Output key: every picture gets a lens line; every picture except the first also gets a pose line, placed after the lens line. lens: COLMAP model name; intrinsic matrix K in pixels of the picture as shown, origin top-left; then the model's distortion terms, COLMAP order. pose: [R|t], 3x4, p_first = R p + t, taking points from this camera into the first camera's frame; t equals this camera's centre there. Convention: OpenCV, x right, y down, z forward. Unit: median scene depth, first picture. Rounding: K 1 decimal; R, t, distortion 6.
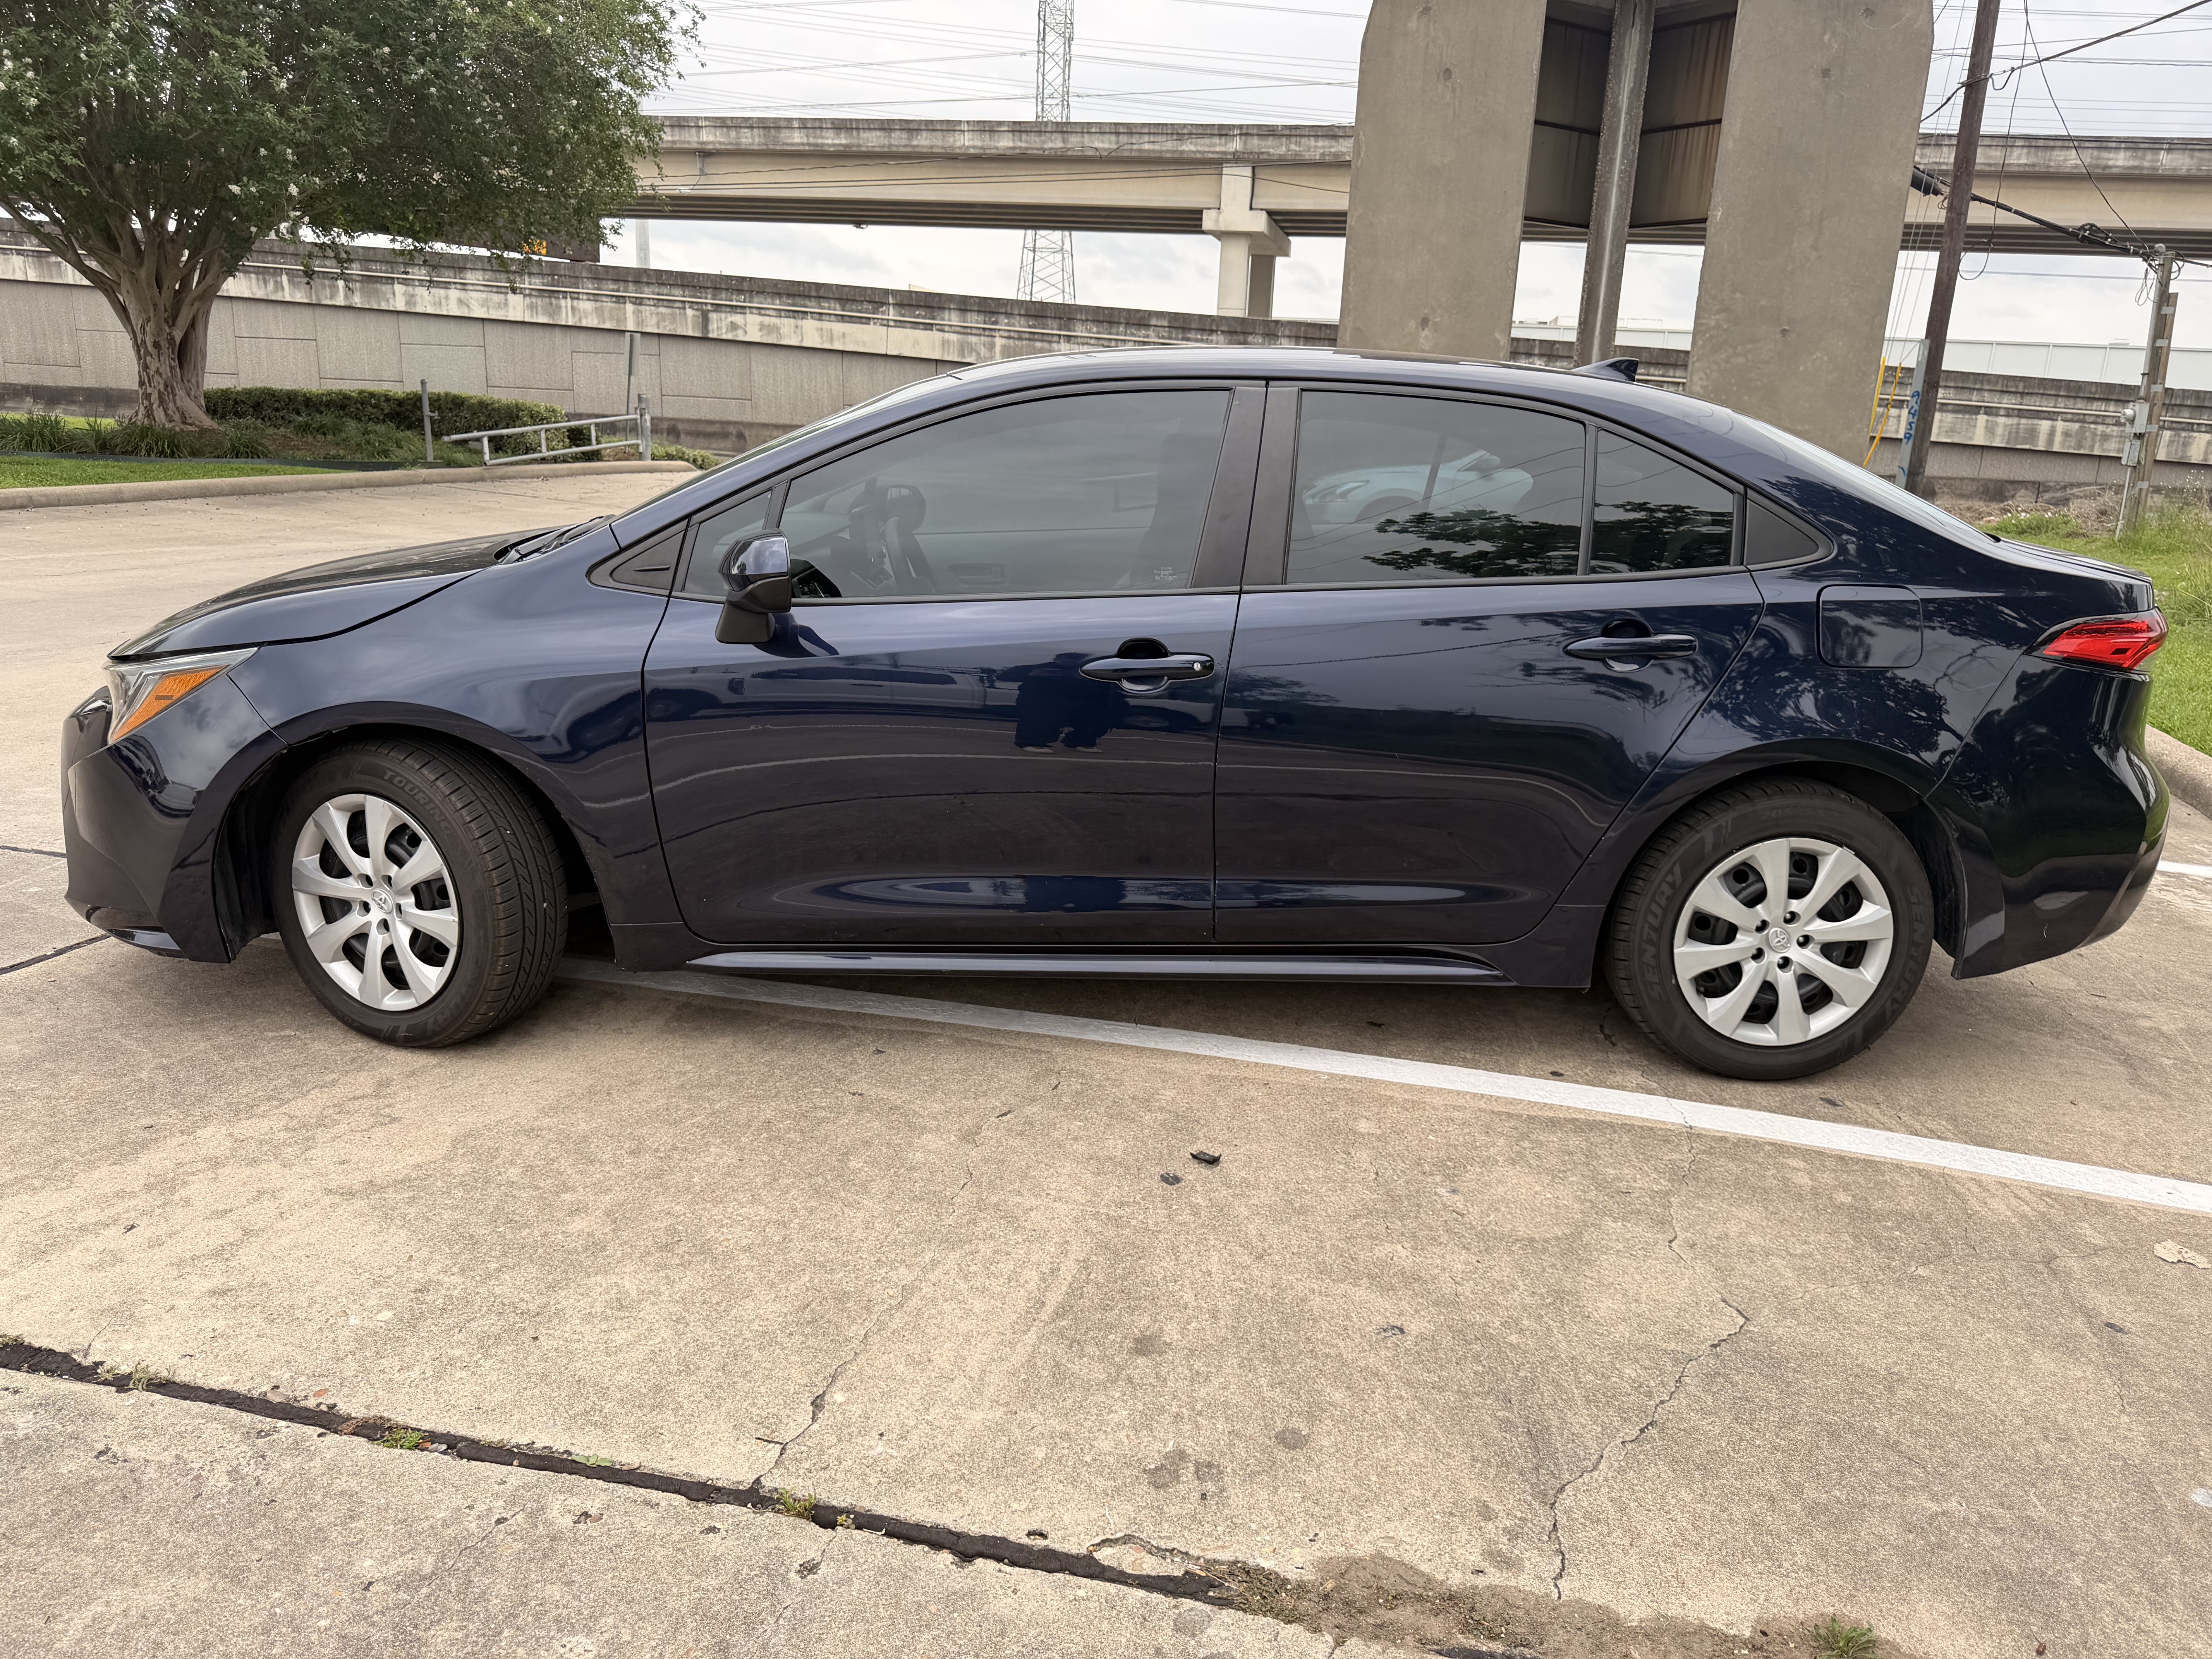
lens RADIAL K [[1572.2, 0, 1115.6], [0, 1572.2, 842.1], [0, 0, 1]] dist [0.044022, -0.059960]
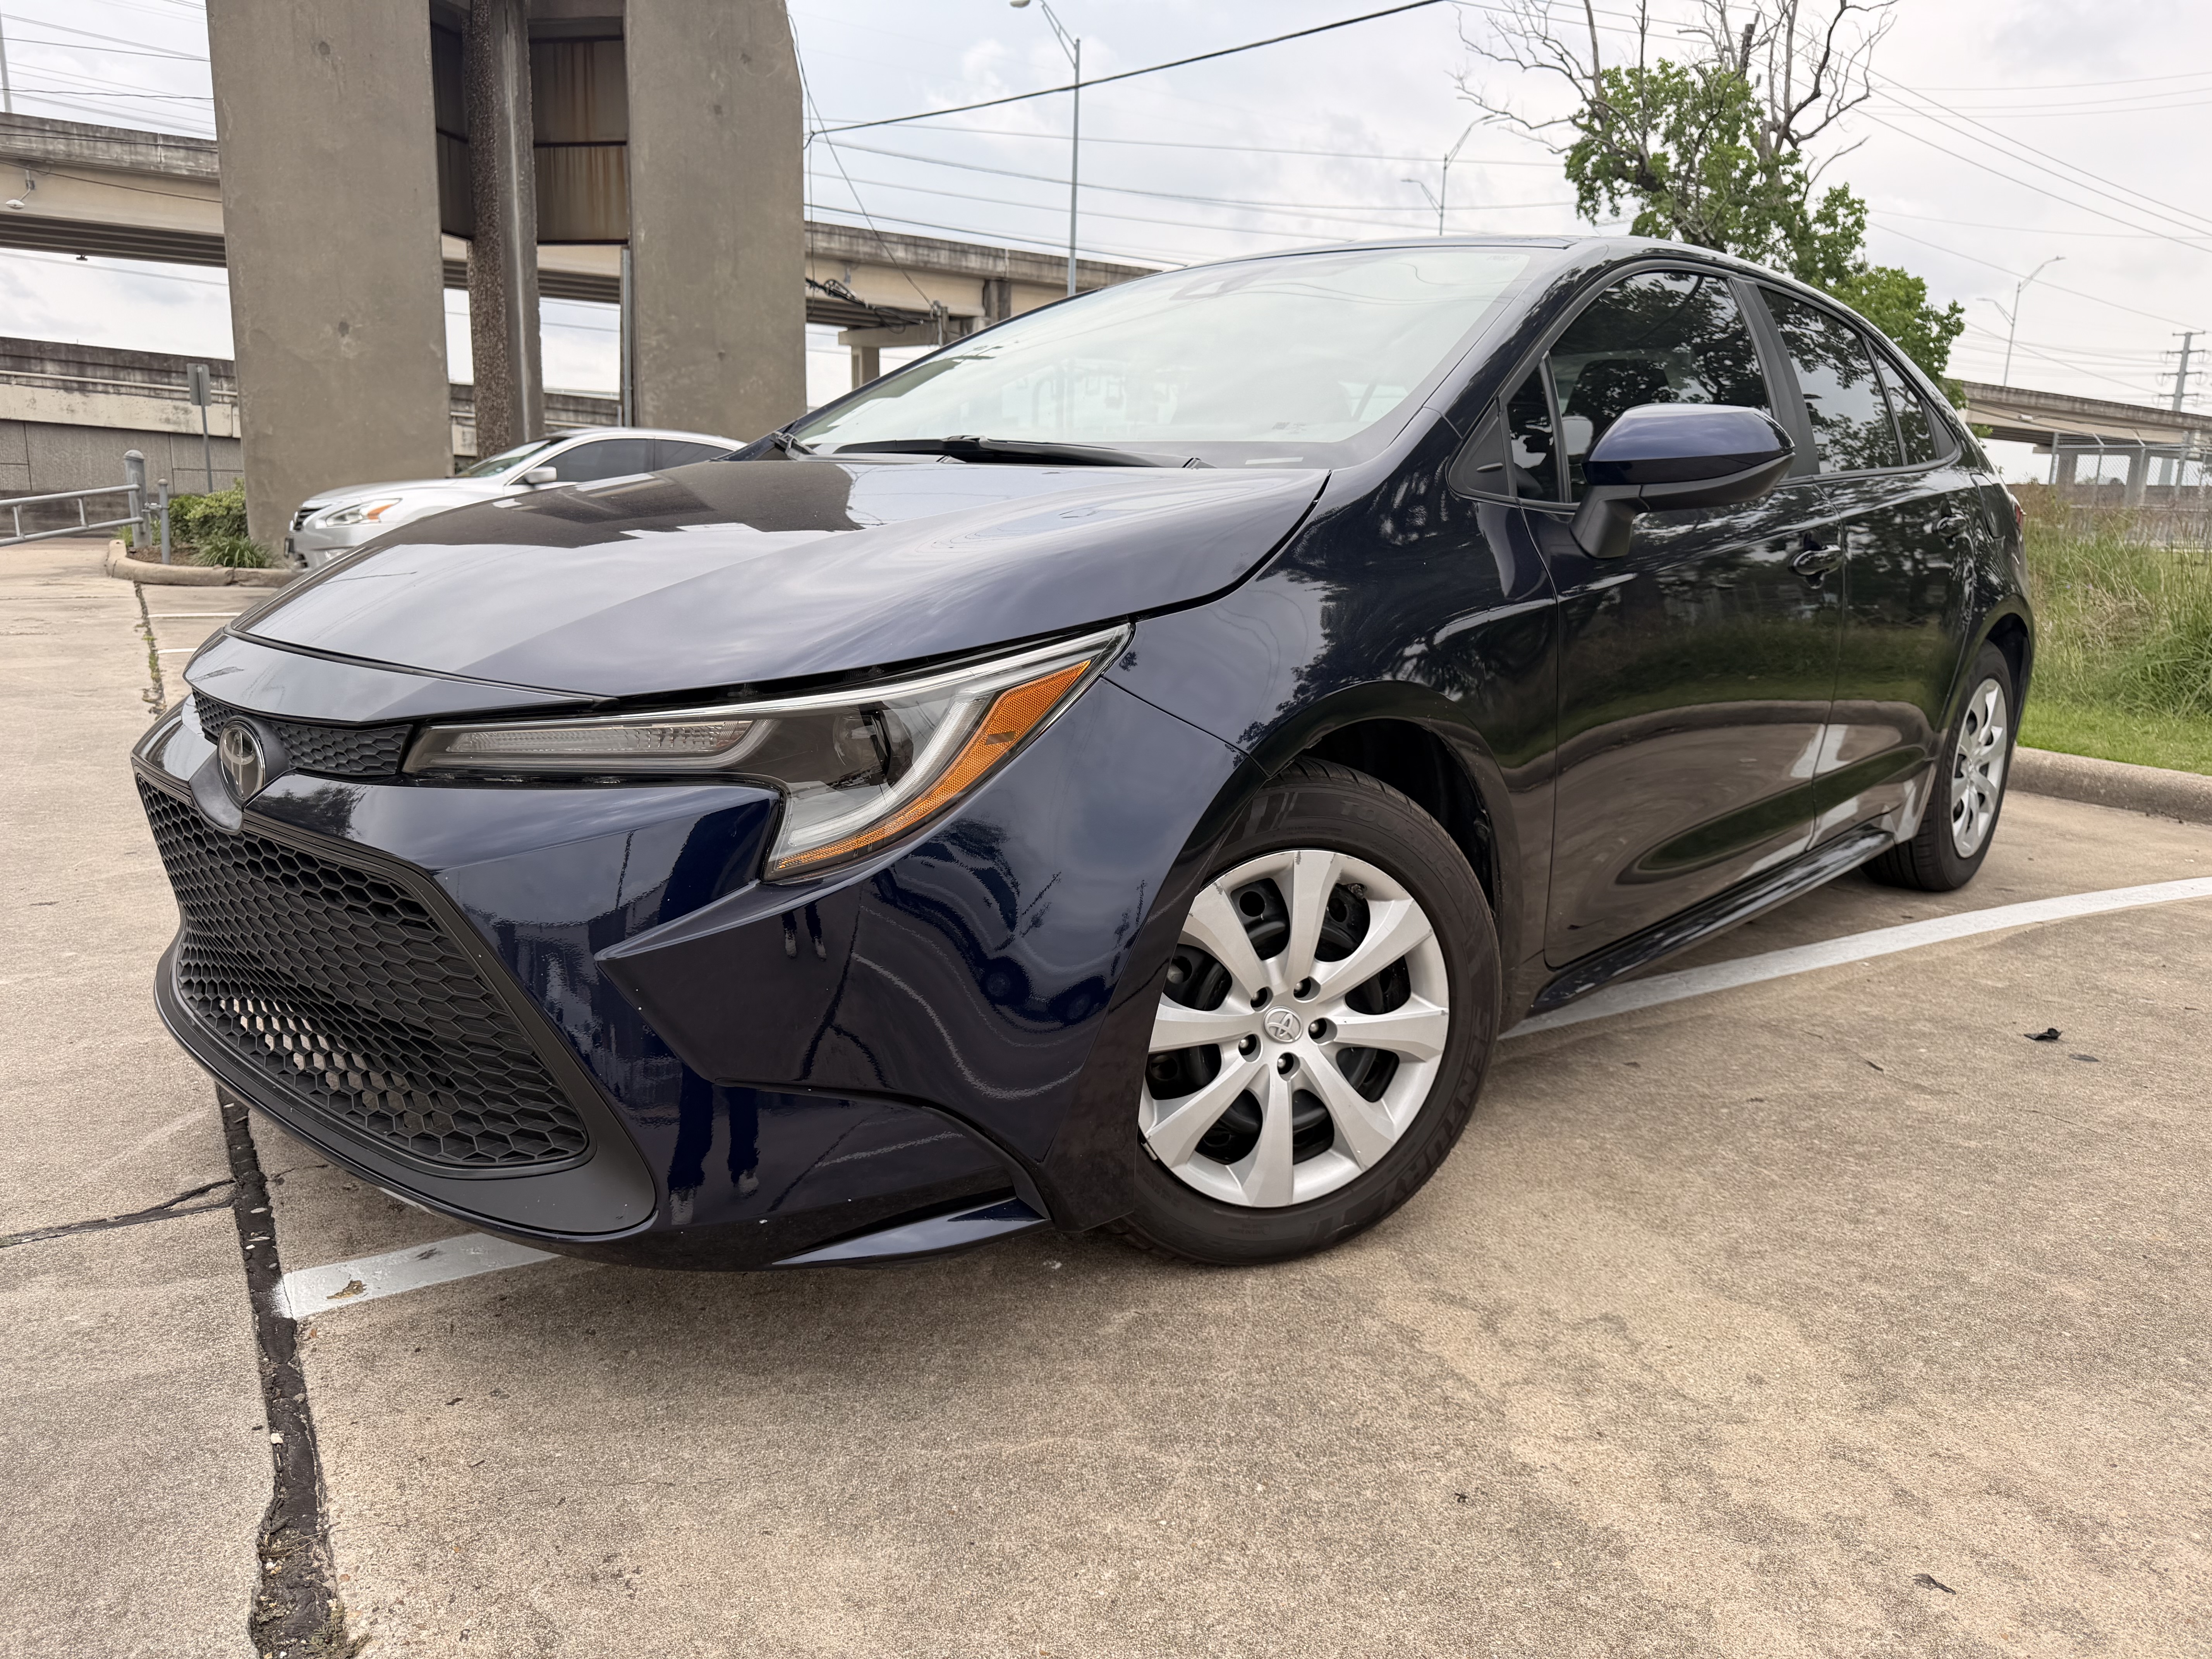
lens RADIAL K [[1592.1, 0, 1106.0], [0, 1592.1, 829.5], [0, 0, 1]] dist [-0.000484, -0.001823]
pose [[0.693145, -0.168875, 0.700736, -0.185442], [0.195131, 0.979829, 0.043119, -0.015354], [-0.693883, 0.106847, 0.712117, 0.122717]]
